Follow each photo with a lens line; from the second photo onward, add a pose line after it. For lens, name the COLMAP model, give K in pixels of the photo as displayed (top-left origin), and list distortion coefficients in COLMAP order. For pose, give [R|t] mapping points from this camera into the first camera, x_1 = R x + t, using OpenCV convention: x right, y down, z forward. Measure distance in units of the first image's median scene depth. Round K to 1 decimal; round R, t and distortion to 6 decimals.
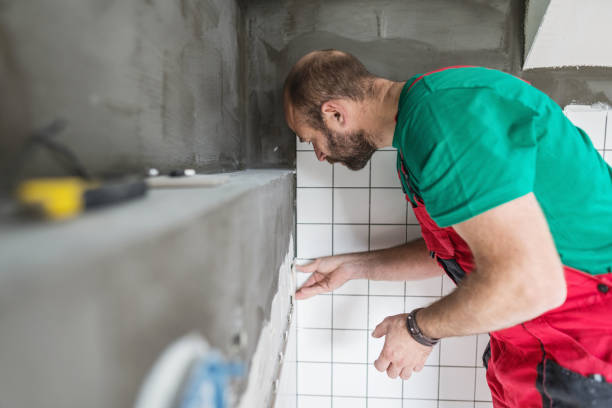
lens RADIAL K [[422.8, 0, 306.0], [0, 422.8, 204.0], [0, 0, 1]] dist [-0.007065, -0.002683]
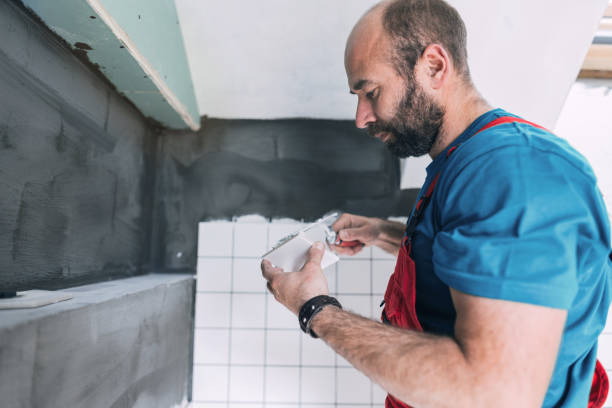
lens RADIAL K [[422.8, 0, 306.0], [0, 422.8, 204.0], [0, 0, 1]] dist [-0.007065, -0.002683]
pose [[0.998187, 0.022819, 0.055691, 0.195852], [-0.010689, 0.977841, -0.209077, -0.038620], [-0.059228, 0.208103, 0.976312, -0.086339]]
